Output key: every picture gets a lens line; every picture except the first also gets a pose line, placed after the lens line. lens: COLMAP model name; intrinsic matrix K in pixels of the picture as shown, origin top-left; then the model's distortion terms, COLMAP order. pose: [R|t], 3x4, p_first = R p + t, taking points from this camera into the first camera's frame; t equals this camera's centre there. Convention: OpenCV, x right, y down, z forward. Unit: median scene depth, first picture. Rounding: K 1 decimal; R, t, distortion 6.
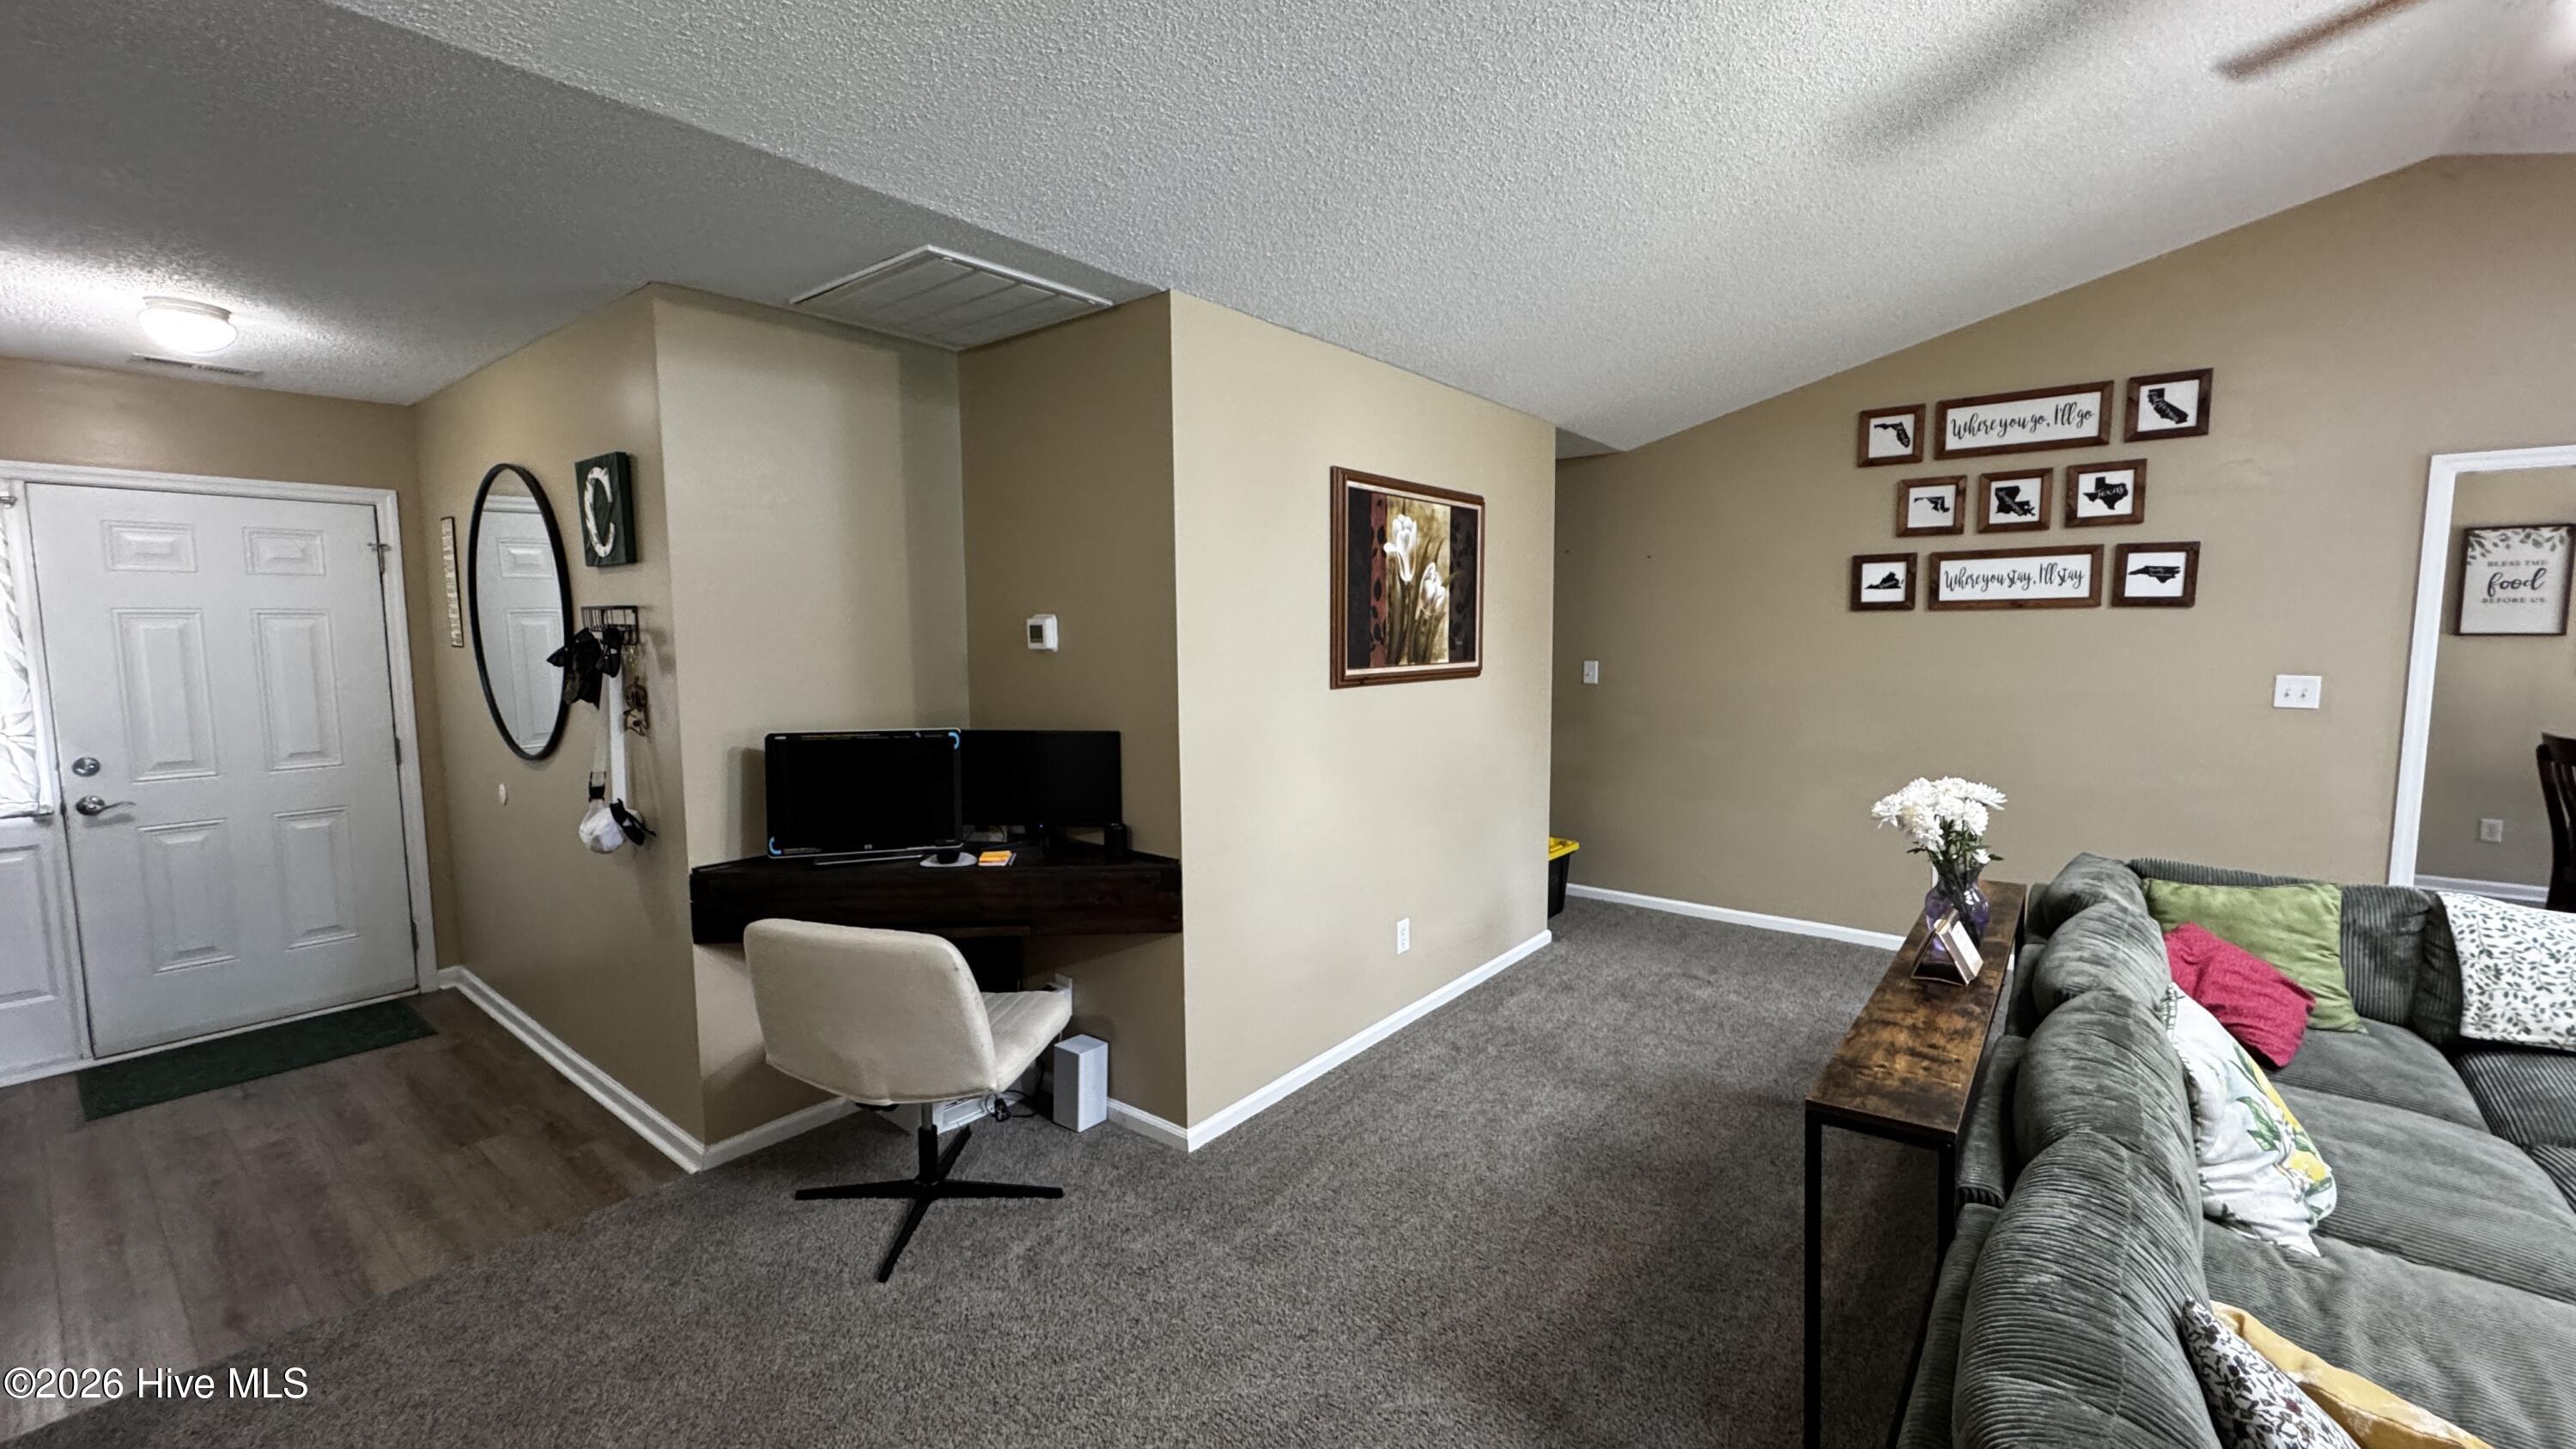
lens RADIAL K [[1026.0, 0, 1284.6], [0, 1026.0, 728.2], [0, 0, 1]] dist [-0.003188, 0.000742]
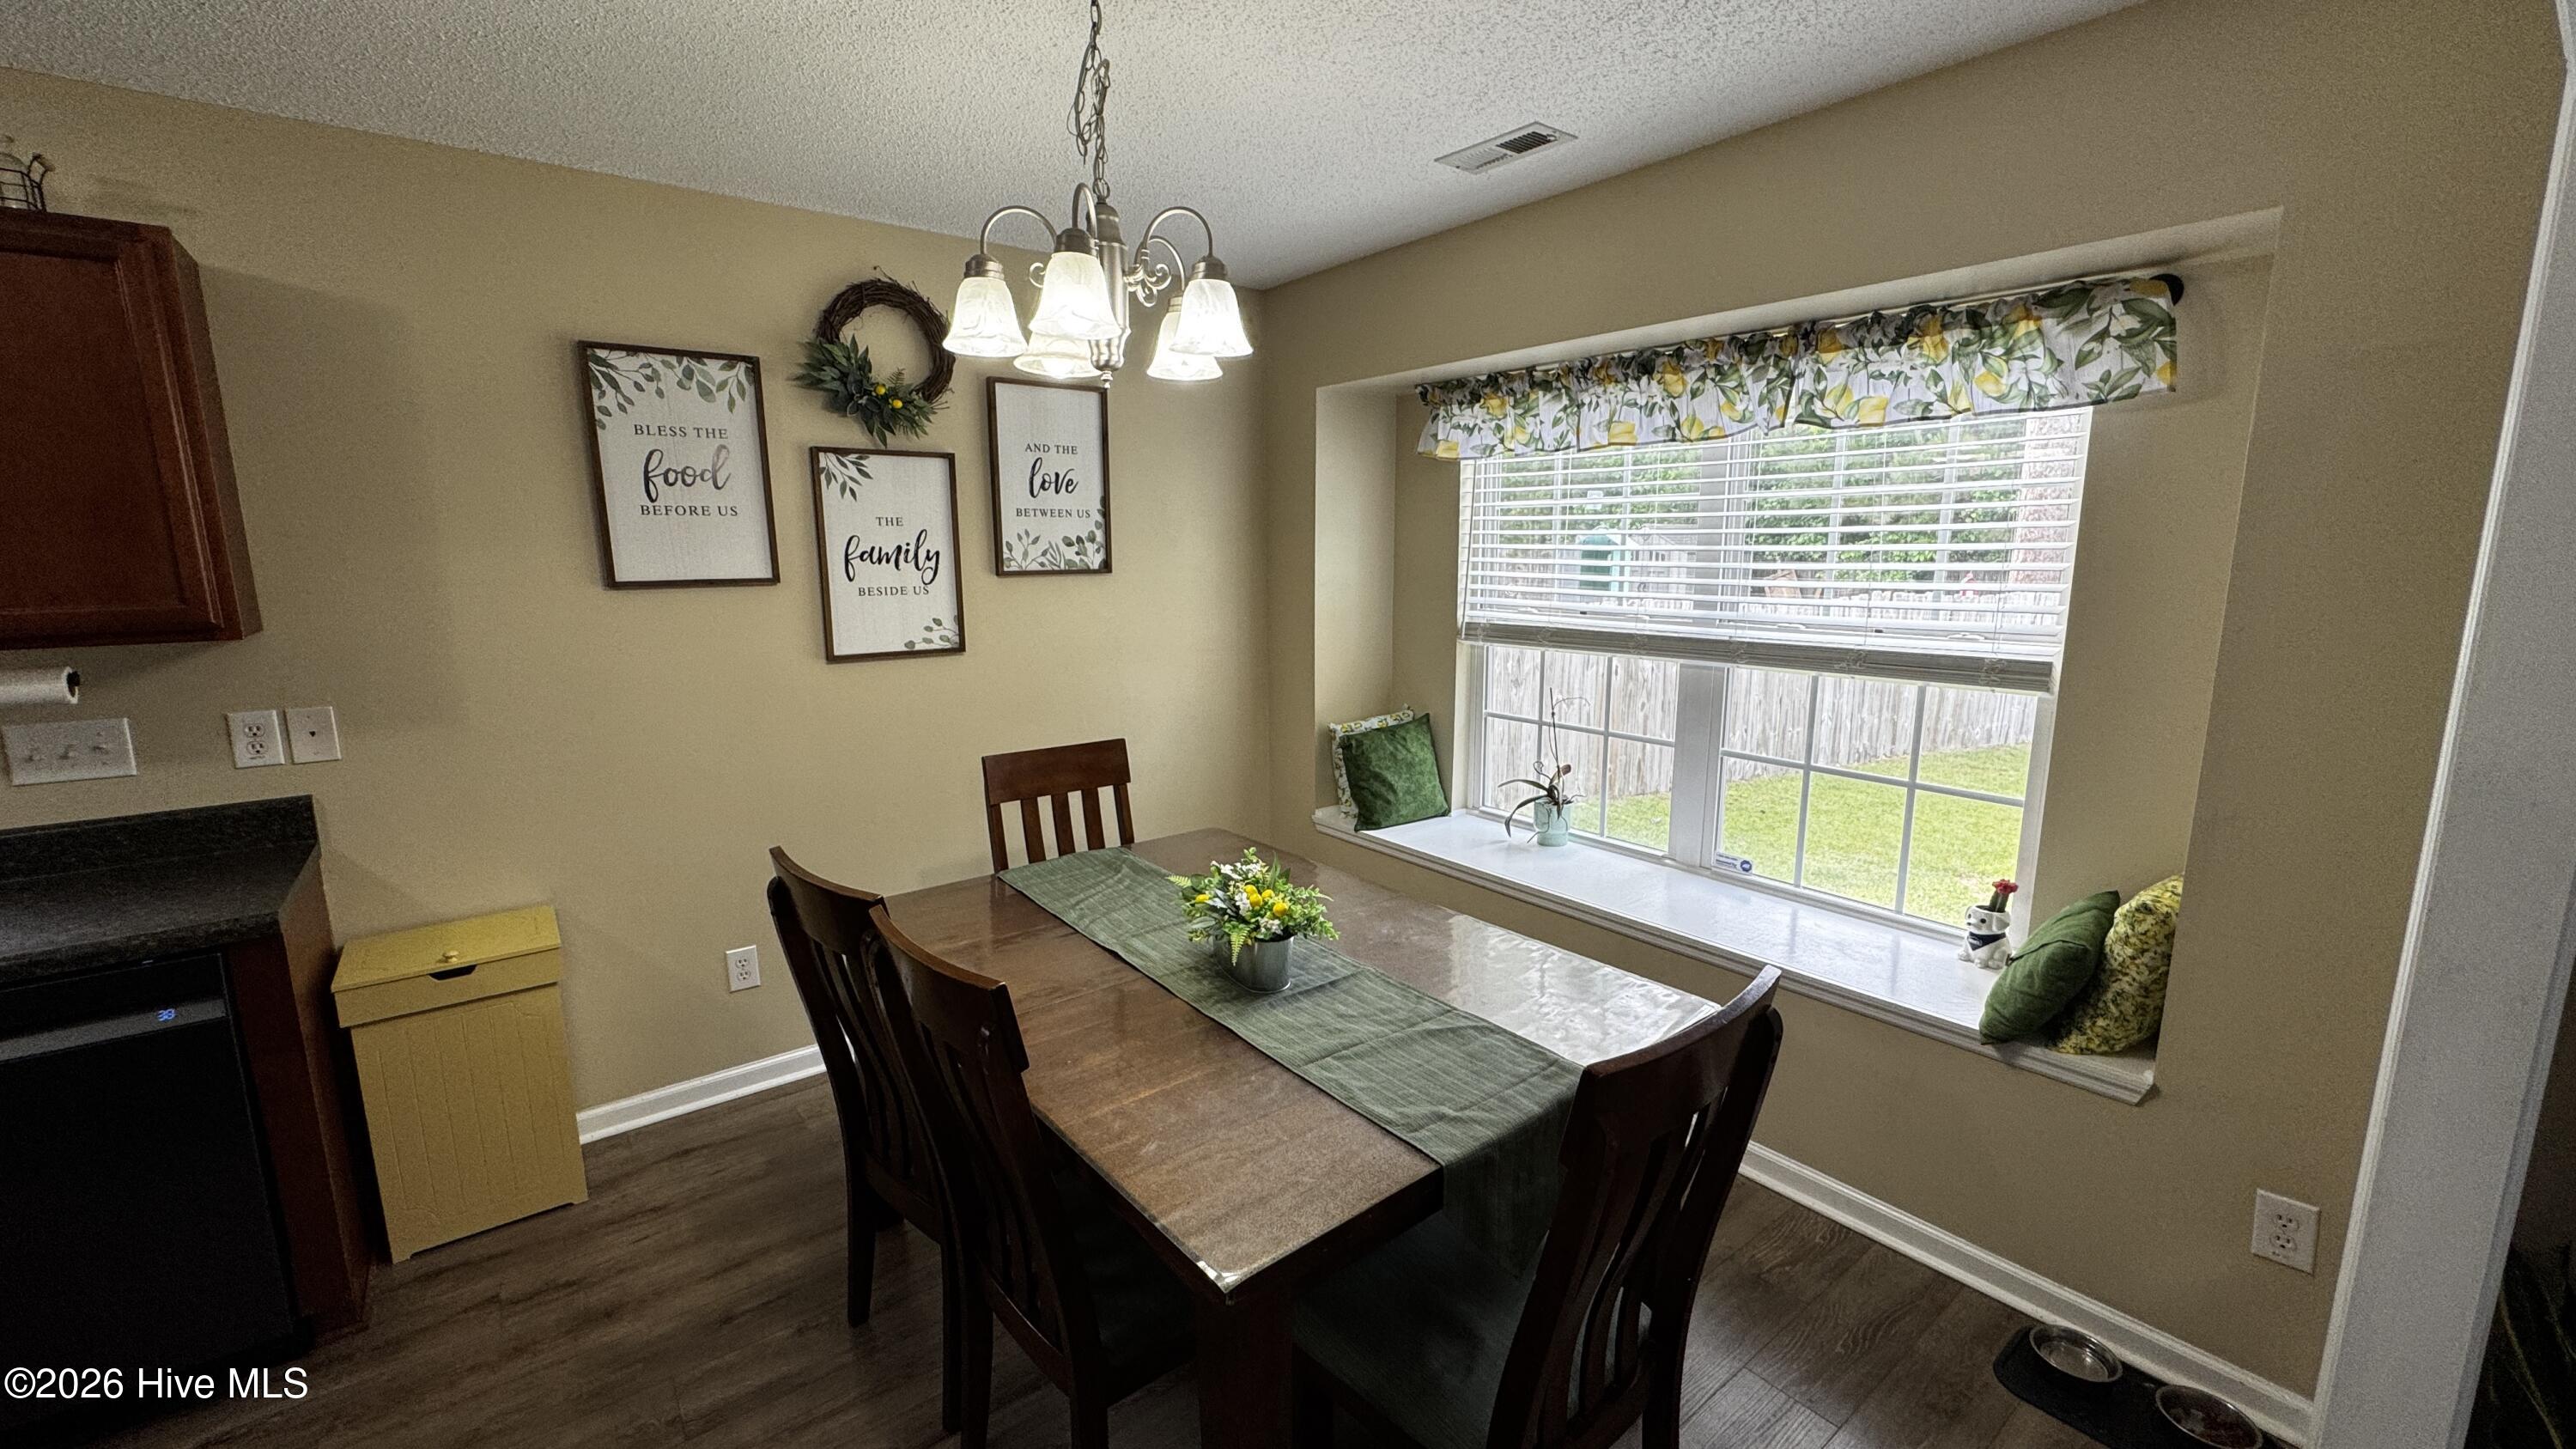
lens RADIAL K [[1026.0, 0, 1280.7], [0, 1026.0, 713.5], [0, 0, 1]] dist [-0.003188, 0.000742]
pose [[0.238413, -0.168070, 0.956510, 1.021706], [0.097017, 0.984106, 0.148737, -0.098253], [-0.966306, 0.057337, 0.250929, 0.797154]]
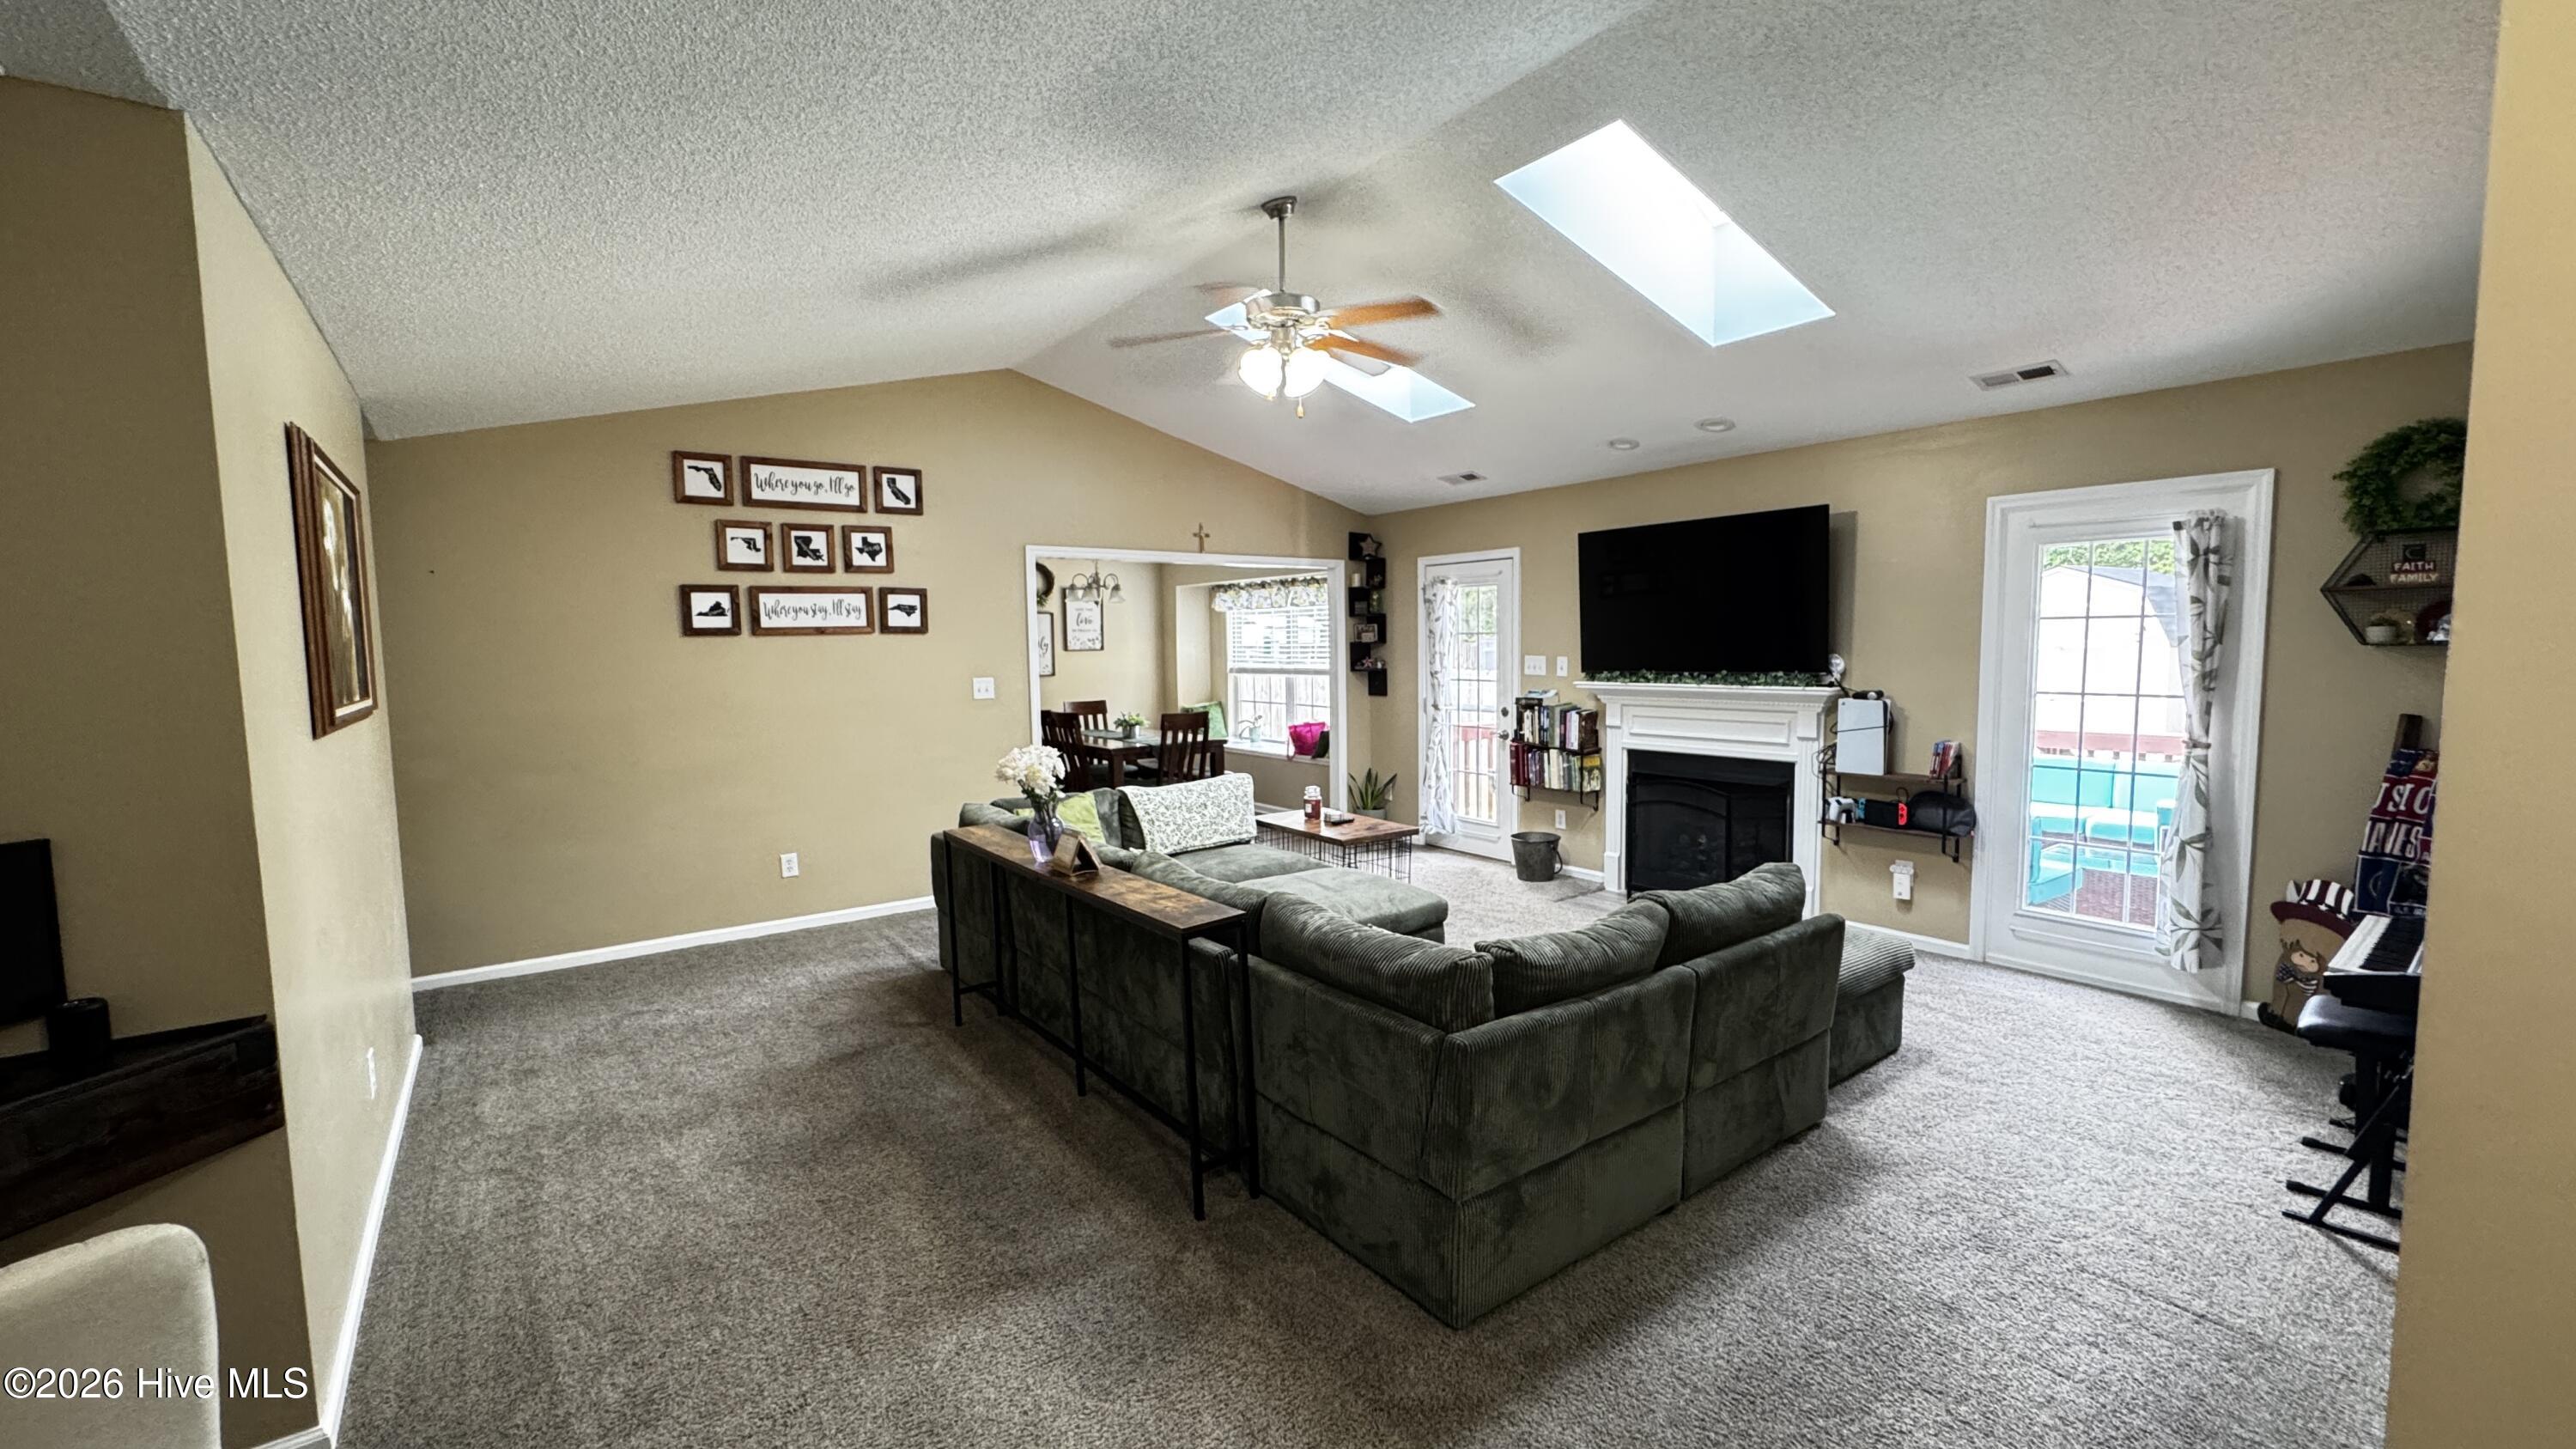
lens RADIAL K [[1026.0, 0, 1288.6], [0, 1026.0, 726.2], [0, 0, 1]] dist [-0.003188, 0.000742]
pose [[0.252647, -0.079518, 0.964285, -0.357463], [0.111062, 0.992413, 0.052739, -0.008232], [-0.961163, 0.093771, 0.259562, 0.138025]]
